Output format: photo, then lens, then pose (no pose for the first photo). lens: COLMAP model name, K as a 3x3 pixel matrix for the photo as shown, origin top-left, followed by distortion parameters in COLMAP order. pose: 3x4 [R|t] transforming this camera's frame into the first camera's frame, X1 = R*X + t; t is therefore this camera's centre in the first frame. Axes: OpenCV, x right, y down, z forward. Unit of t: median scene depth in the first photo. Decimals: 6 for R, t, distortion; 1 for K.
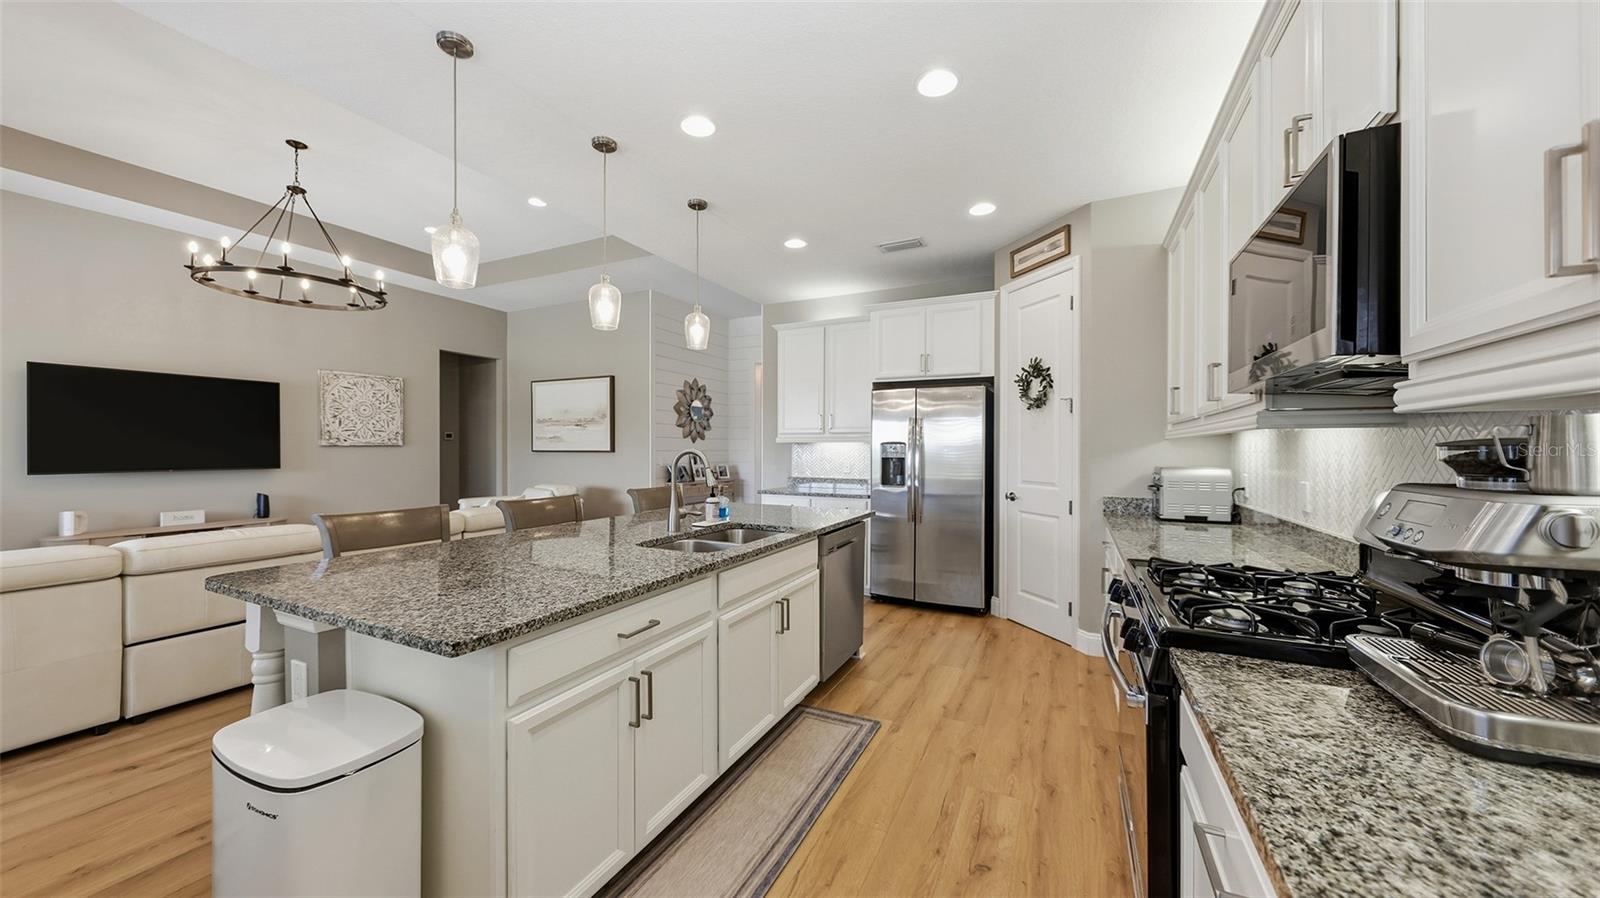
lens RADIAL K [[555.6, 0, 801.7], [0, 555.6, 448.5], [0, 0, 1]] dist [0.004891, -0.001430]
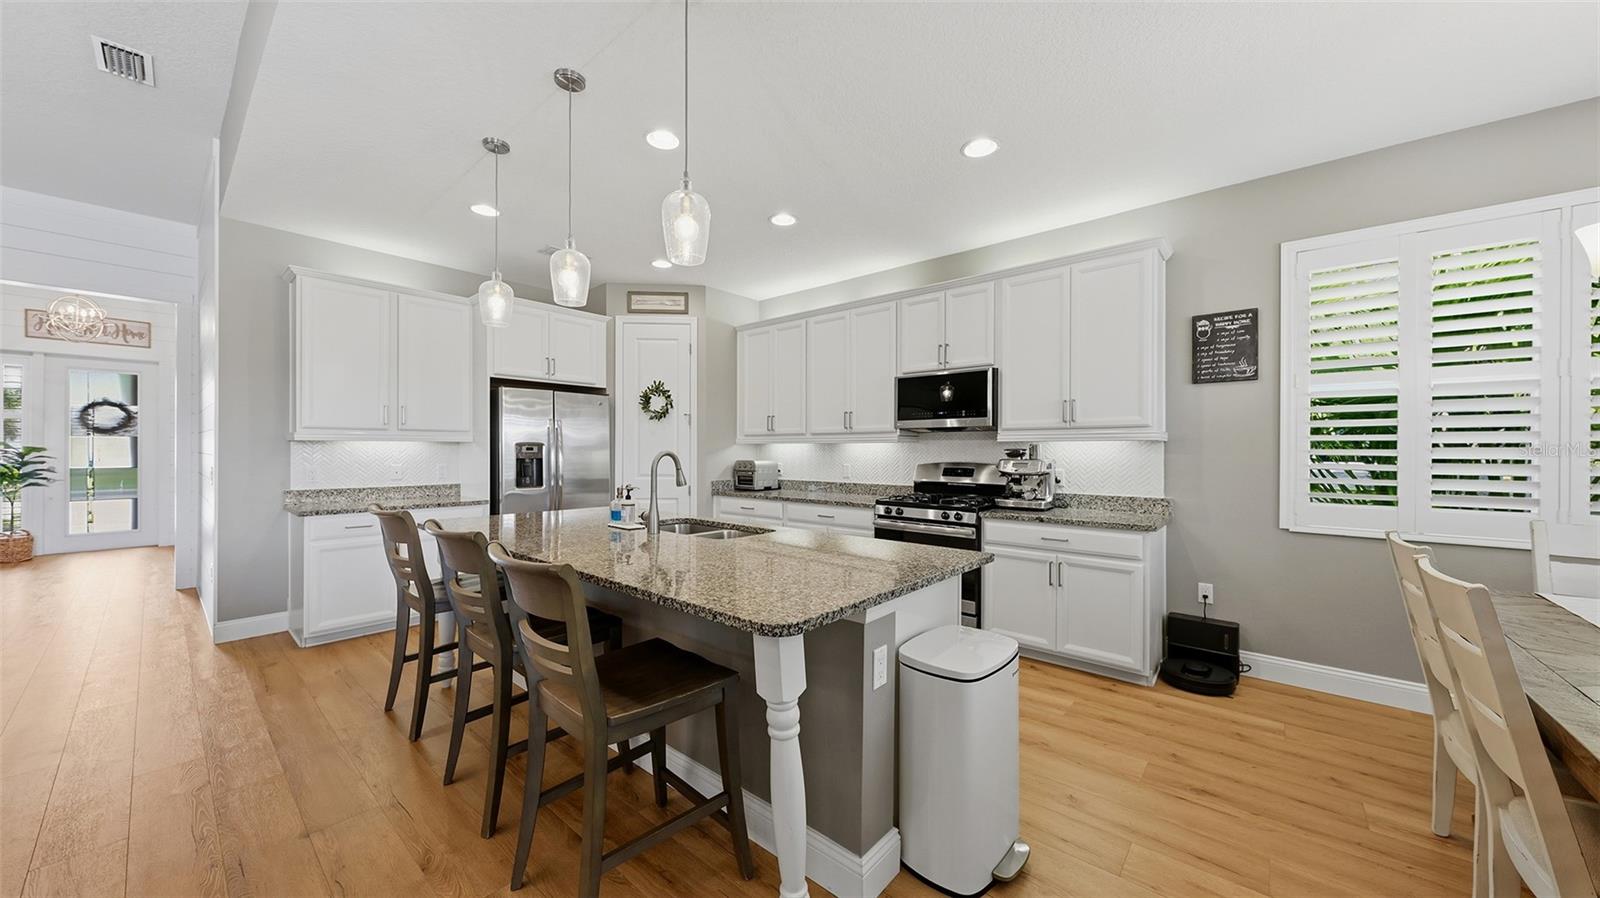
lens RADIAL K [[555.6, 0, 797.3], [0, 555.6, 448.4], [0, 0, 1]] dist [0.004891, -0.001430]
pose [[0.255520, 0.000928, 0.966803, -0.460819], [-0.003499, 0.999994, -0.000035, -0.002122], [-0.966797, -0.003374, 0.255522, 0.201782]]
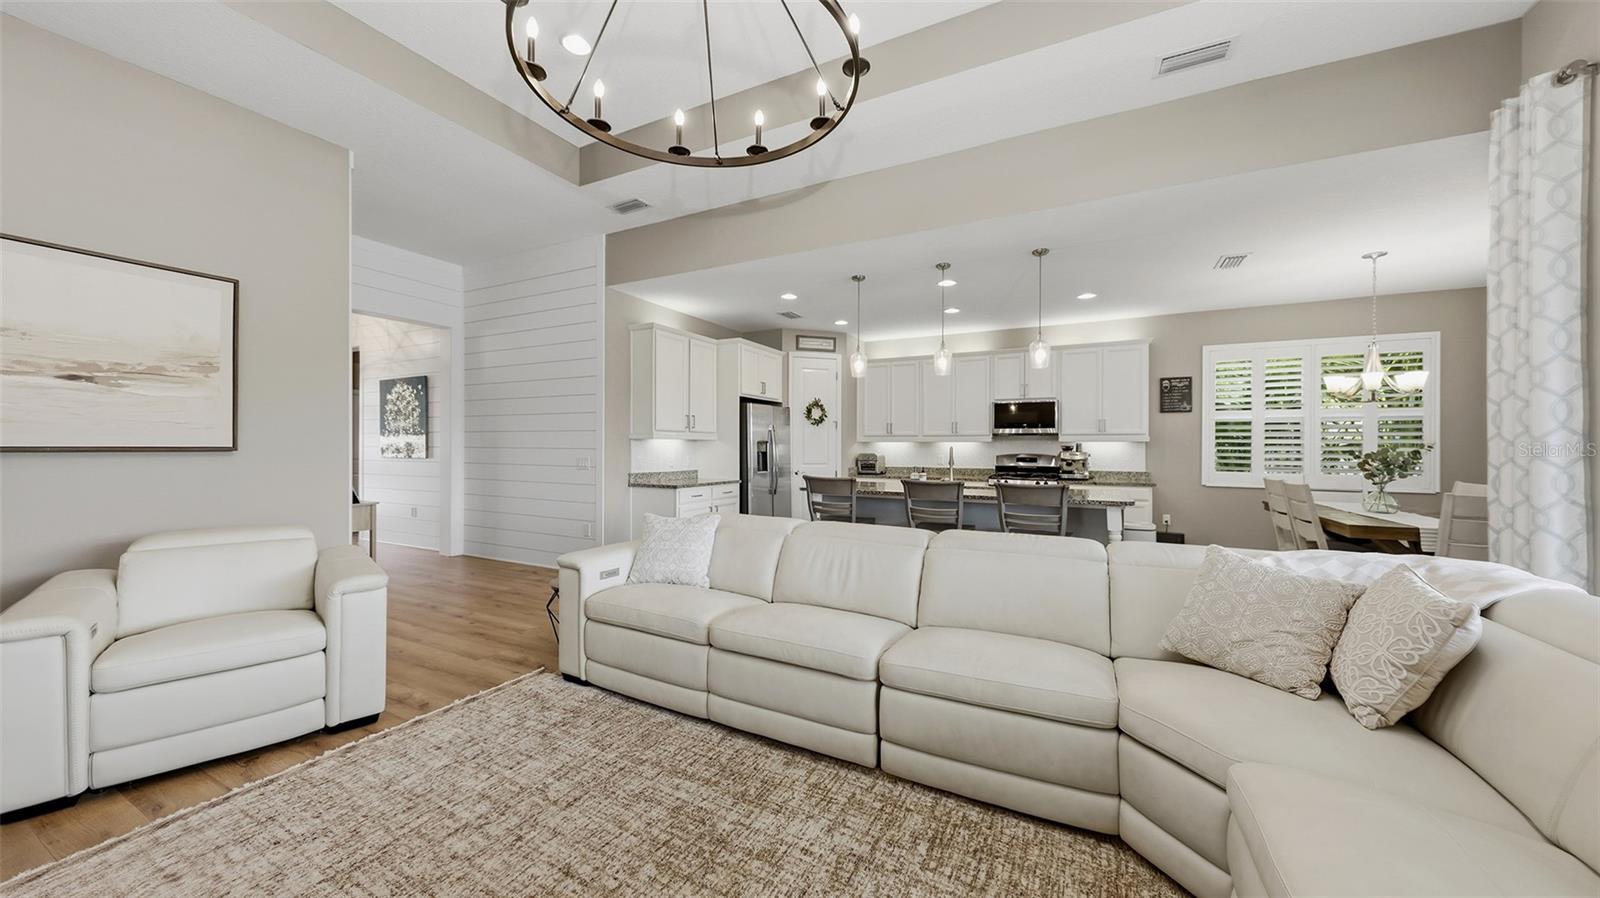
lens RADIAL K [[555.6, 0, 797.1], [0, 555.6, 449.4], [0, 0, 1]] dist [0.004891, -0.001430]
pose [[0.032406, -0.006207, 0.999455, -0.888346], [-0.006653, 0.999957, 0.006426, 0.000688], [-0.999453, -0.006857, 0.032364, 0.596903]]
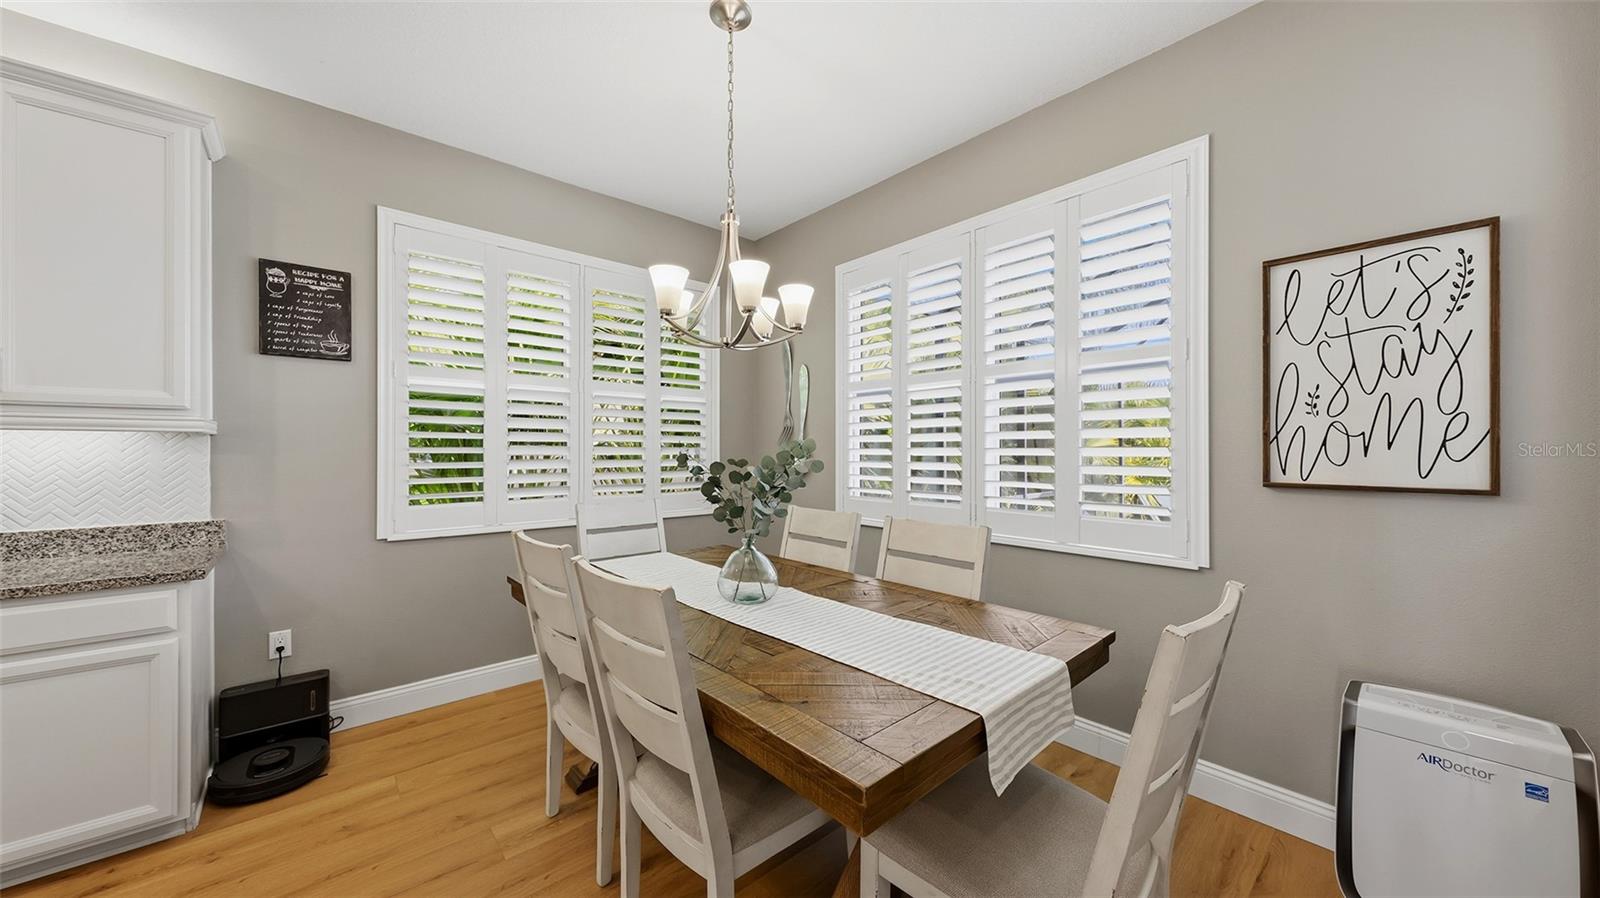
lens RADIAL K [[555.6, 0, 806.3], [0, 555.6, 450.4], [0, 0, 1]] dist [0.004891, -0.001430]
pose [[-0.923562, -0.004760, 0.383419, -0.341126], [-0.004697, 0.999988, 0.001101, -0.002093], [-0.383420, -0.000784, -0.923574, 0.180002]]
